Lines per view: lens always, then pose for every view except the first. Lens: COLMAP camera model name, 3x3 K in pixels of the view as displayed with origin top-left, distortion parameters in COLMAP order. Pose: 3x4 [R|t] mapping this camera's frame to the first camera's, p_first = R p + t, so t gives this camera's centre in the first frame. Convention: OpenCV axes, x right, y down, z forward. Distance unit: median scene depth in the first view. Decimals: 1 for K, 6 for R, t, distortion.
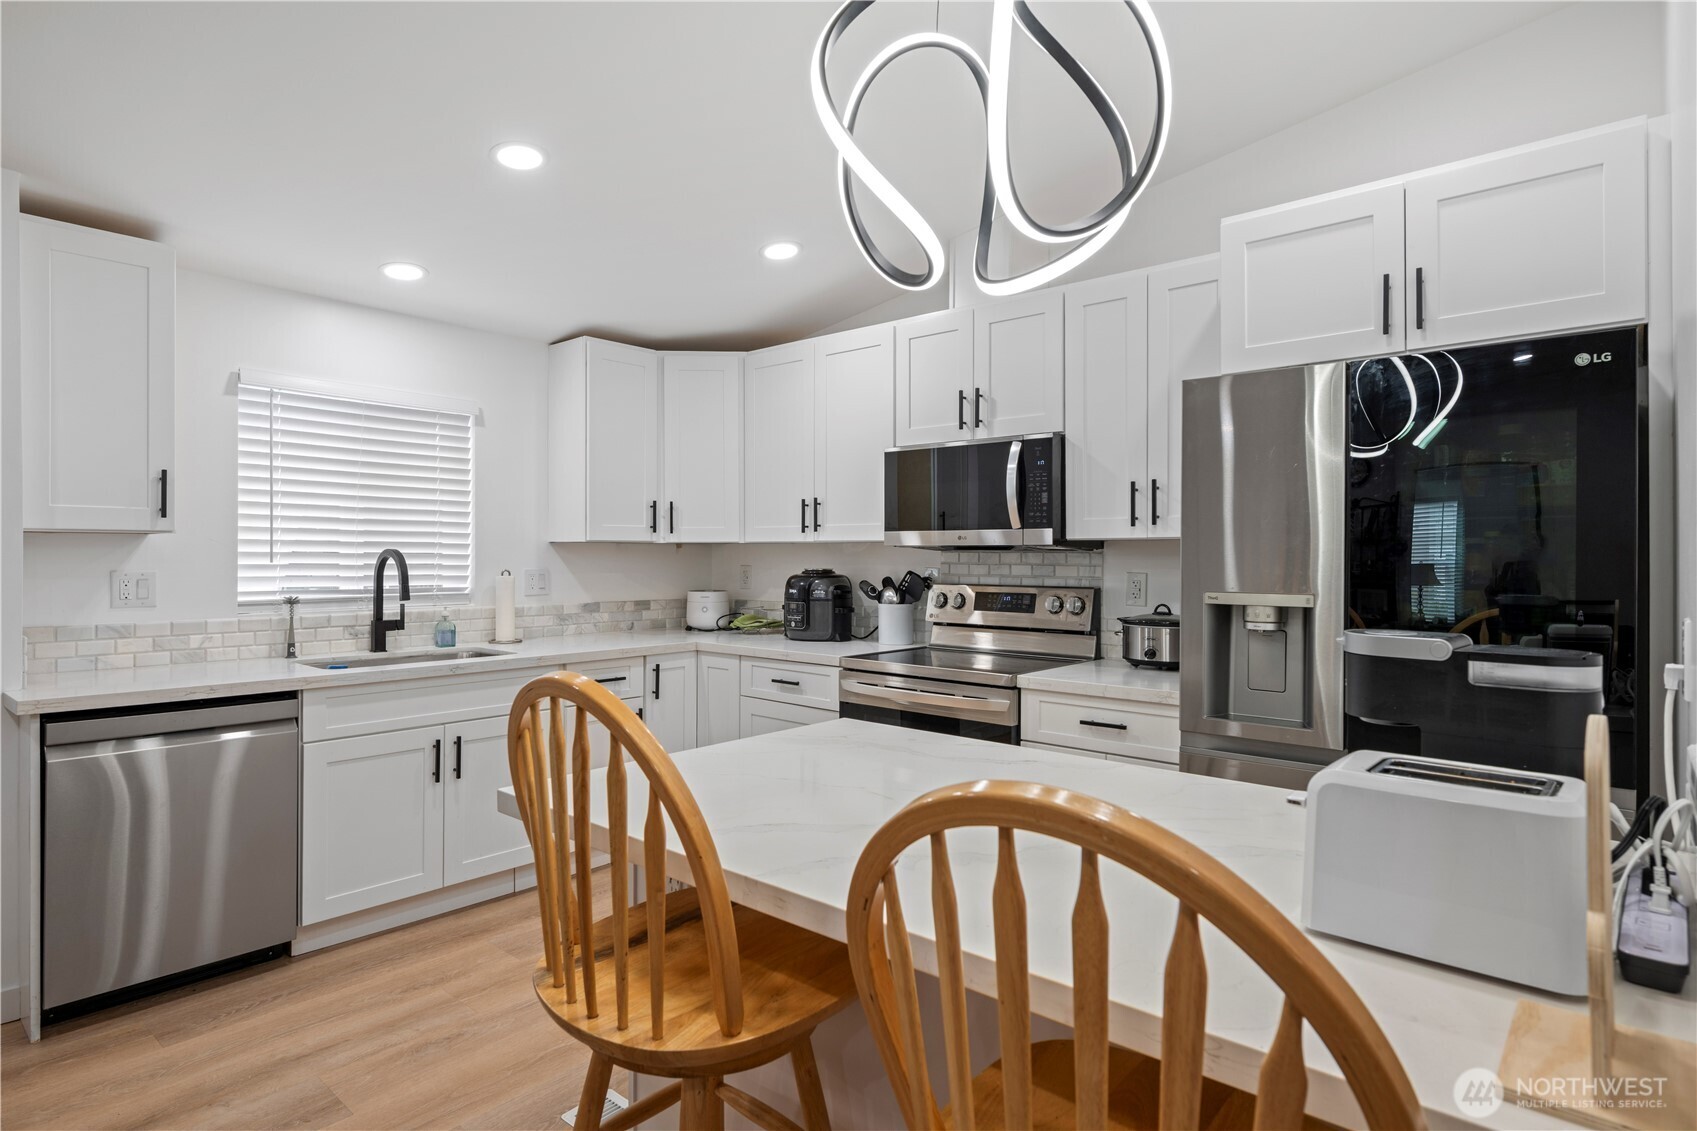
lens RADIAL K [[893.0, 0, 835.2], [0, 893.0, 559.6], [0, 0, 1]] dist [-0.001537, 0.001439]
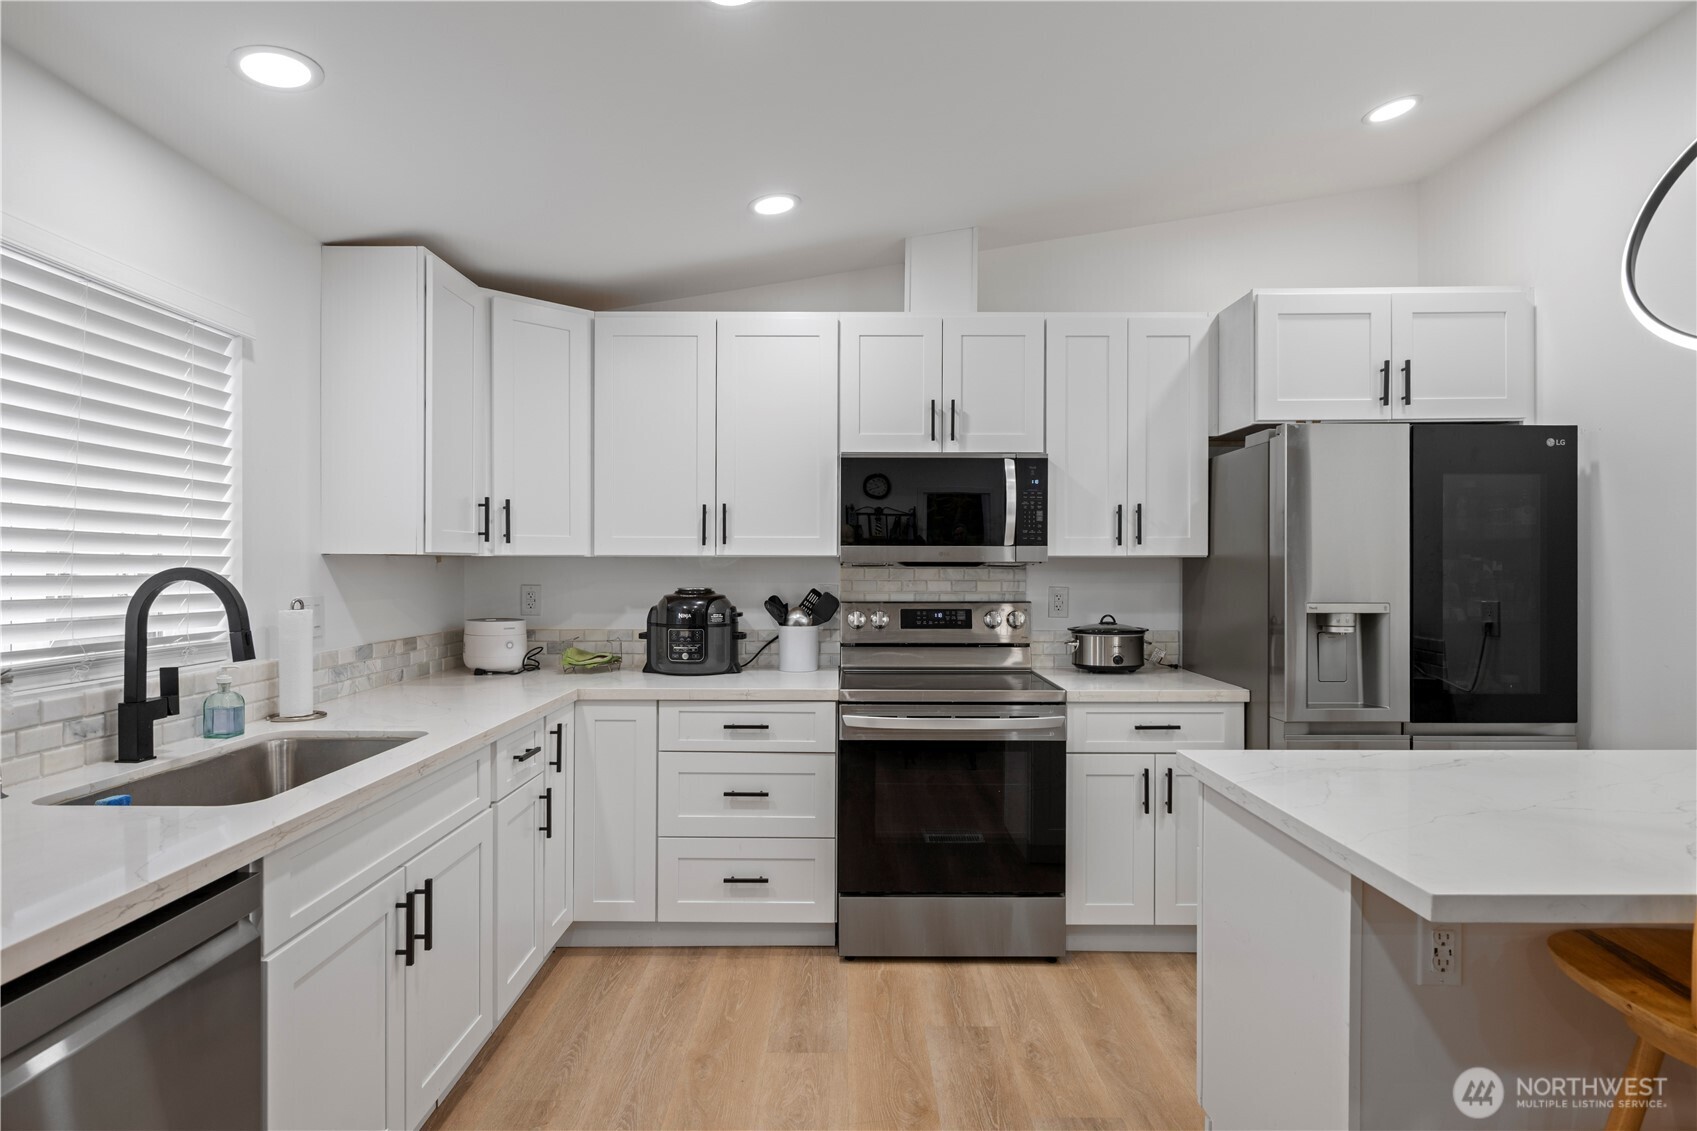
lens RADIAL K [[893.0, 0, 841.2], [0, 893.0, 567.7], [0, 0, 1]] dist [-0.001537, 0.001439]
pose [[0.758953, -0.003558, 0.651135, -0.533268], [0.005265, 0.999986, -0.000673, -0.008735], [-0.651124, 0.003938, 0.758961, 0.320408]]
